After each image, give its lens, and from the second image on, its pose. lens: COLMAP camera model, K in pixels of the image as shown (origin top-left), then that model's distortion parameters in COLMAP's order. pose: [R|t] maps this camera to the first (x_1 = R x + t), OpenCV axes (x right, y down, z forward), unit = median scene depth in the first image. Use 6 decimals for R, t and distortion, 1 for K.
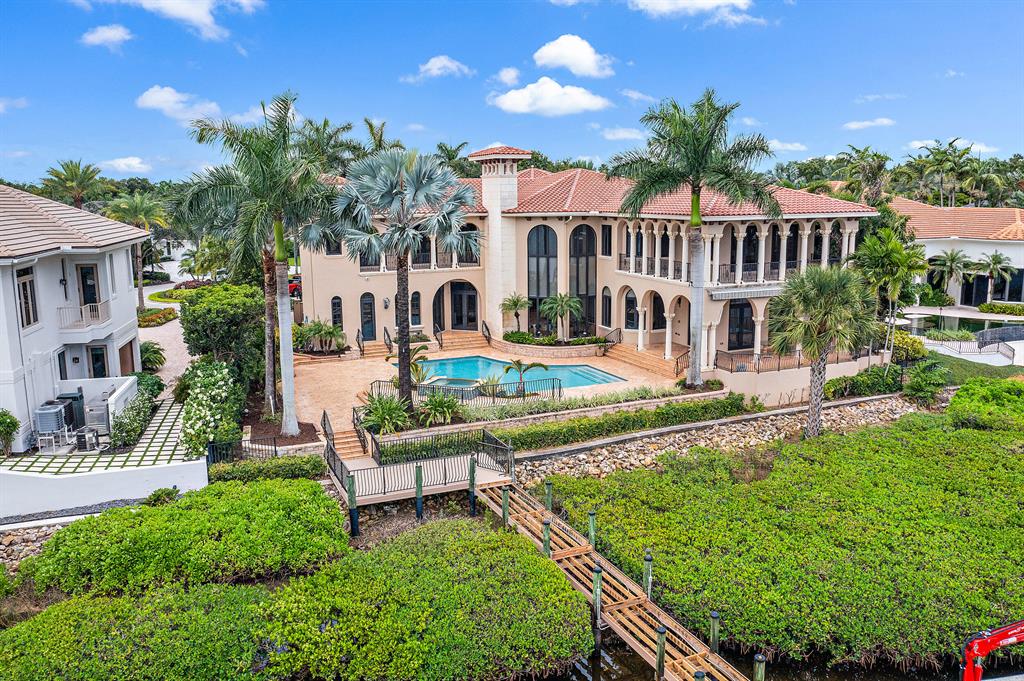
lens RADIAL K [[818.9, 0, 512.0], [0, 818.9, 340.5], [0, 0, 1]] dist [-0.008671, 0.000764]
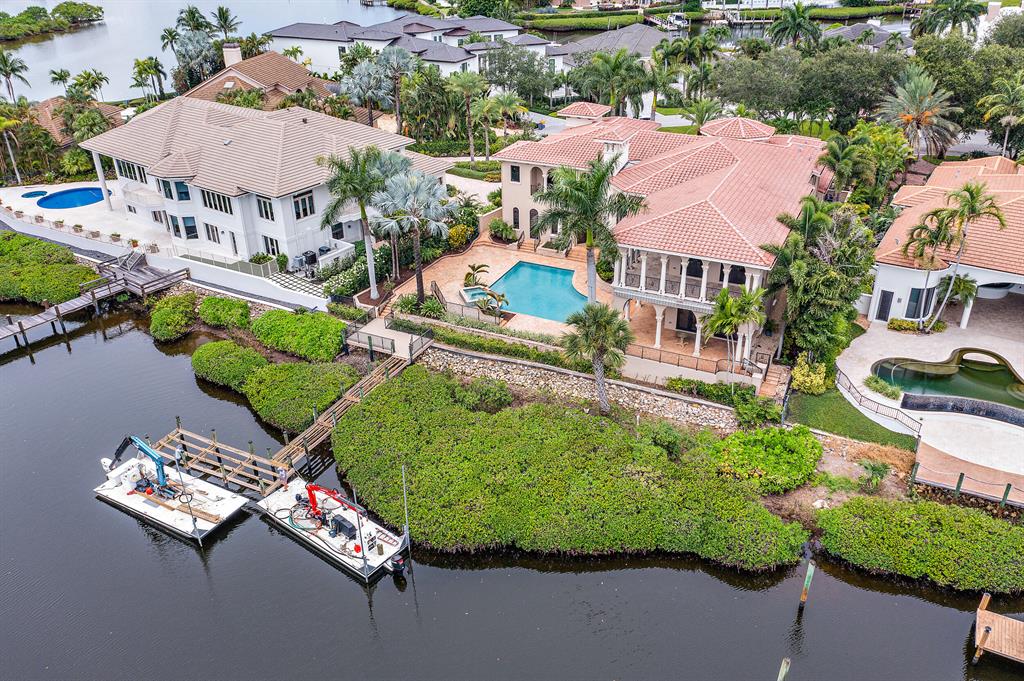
lens RADIAL K [[818.9, 0, 512.0], [0, 818.9, 340.5], [0, 0, 1]] dist [-0.008671, 0.000764]
pose [[0.643659, 0.363621, -0.673411, 1.117250], [-0.129066, 0.918889, 0.372808, -0.484952], [0.754351, -0.153047, 0.638382, -0.054641]]
